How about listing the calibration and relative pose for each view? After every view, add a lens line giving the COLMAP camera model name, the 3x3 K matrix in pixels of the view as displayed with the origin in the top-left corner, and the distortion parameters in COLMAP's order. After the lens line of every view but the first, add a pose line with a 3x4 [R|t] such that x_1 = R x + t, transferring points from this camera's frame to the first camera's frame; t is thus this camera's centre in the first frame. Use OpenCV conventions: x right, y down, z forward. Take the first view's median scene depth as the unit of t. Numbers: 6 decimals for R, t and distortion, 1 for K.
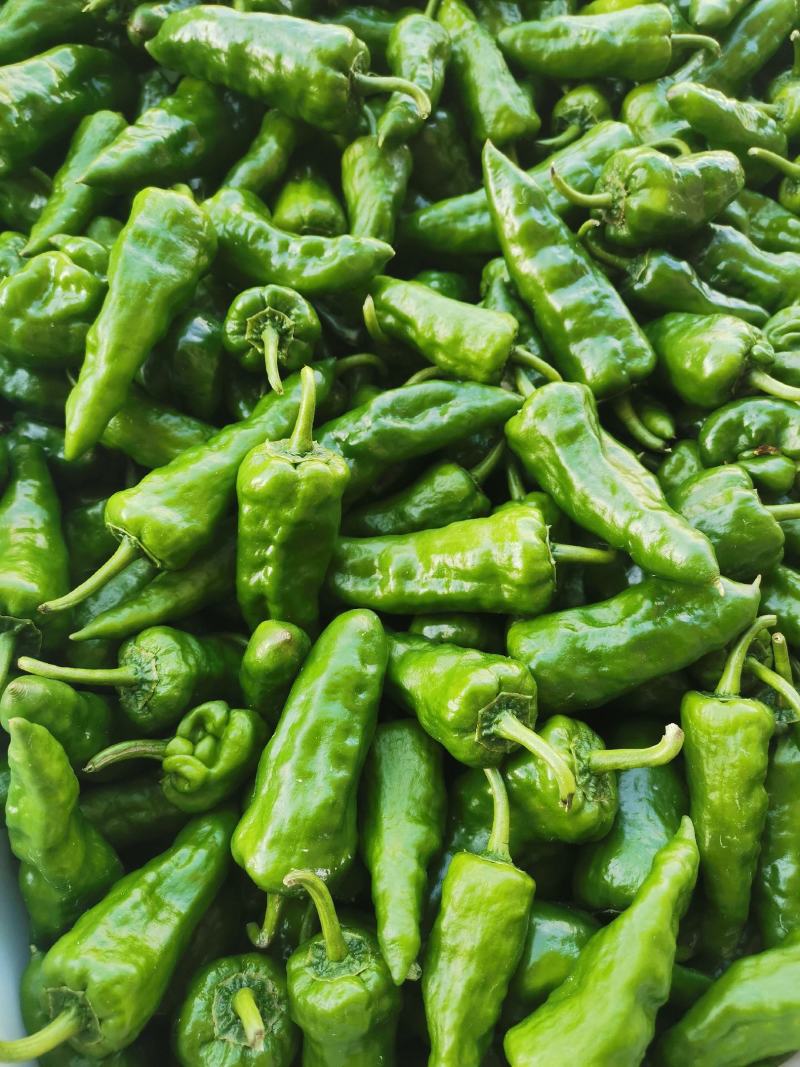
lens RADIAL K [[806.9, 0, 384.8], [0, 806.9, 537.0], [0, 0, 1]] dist [0.041702, -0.032406]
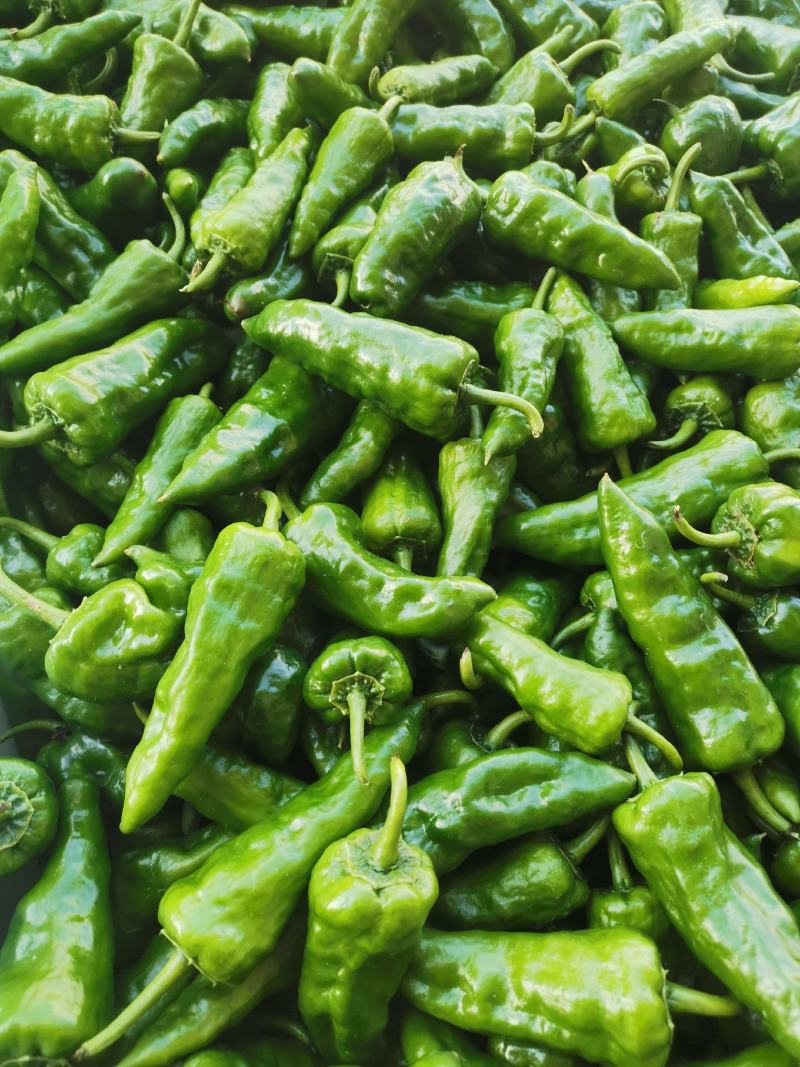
lens RADIAL K [[806.9, 0, 384.8], [0, 806.9, 537.0], [0, 0, 1]] dist [0.041702, -0.032406]
pose [[0.996784, 0.069385, -0.040102, -0.079236], [-0.071275, 0.996310, -0.047806, -0.354051], [0.036637, 0.050511, 0.998051, 0.086499]]
